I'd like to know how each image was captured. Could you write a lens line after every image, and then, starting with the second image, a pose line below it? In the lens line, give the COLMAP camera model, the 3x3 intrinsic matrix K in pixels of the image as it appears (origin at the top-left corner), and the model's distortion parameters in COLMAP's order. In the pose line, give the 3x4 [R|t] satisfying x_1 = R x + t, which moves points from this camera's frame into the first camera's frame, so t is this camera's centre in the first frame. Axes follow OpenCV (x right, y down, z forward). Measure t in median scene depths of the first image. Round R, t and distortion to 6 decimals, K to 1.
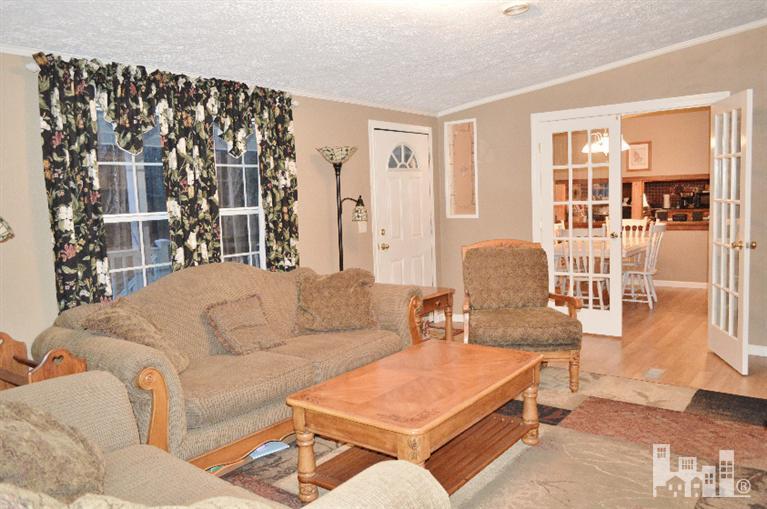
lens RADIAL K [[589.3, 0, 382.9], [0, 589.3, 252.7], [0, 0, 1]] dist [0.003015, 0.000857]
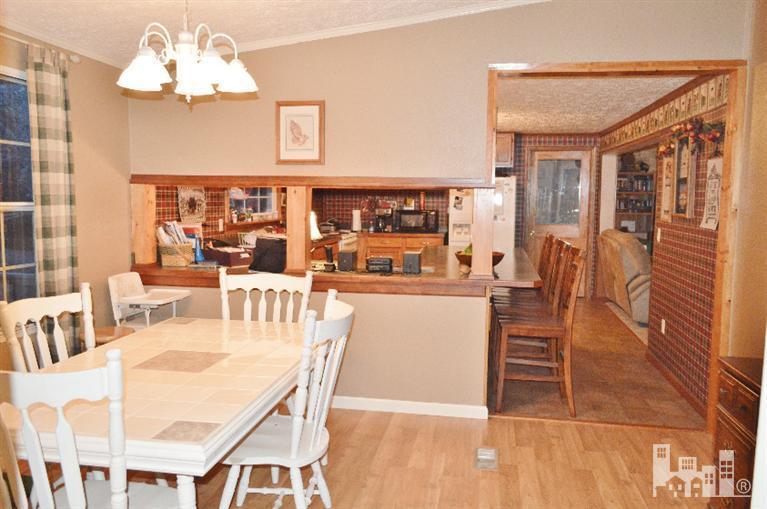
lens RADIAL K [[616.8, 0, 383.4], [0, 616.8, 254.2], [0, 0, 1]] dist [-0.001921, 0.004687]
pose [[0.882603, 0.008327, 0.470046, 0.257742], [-0.005467, 0.999957, -0.007450, -0.062845], [-0.470088, 0.004006, 0.882611, 0.528470]]
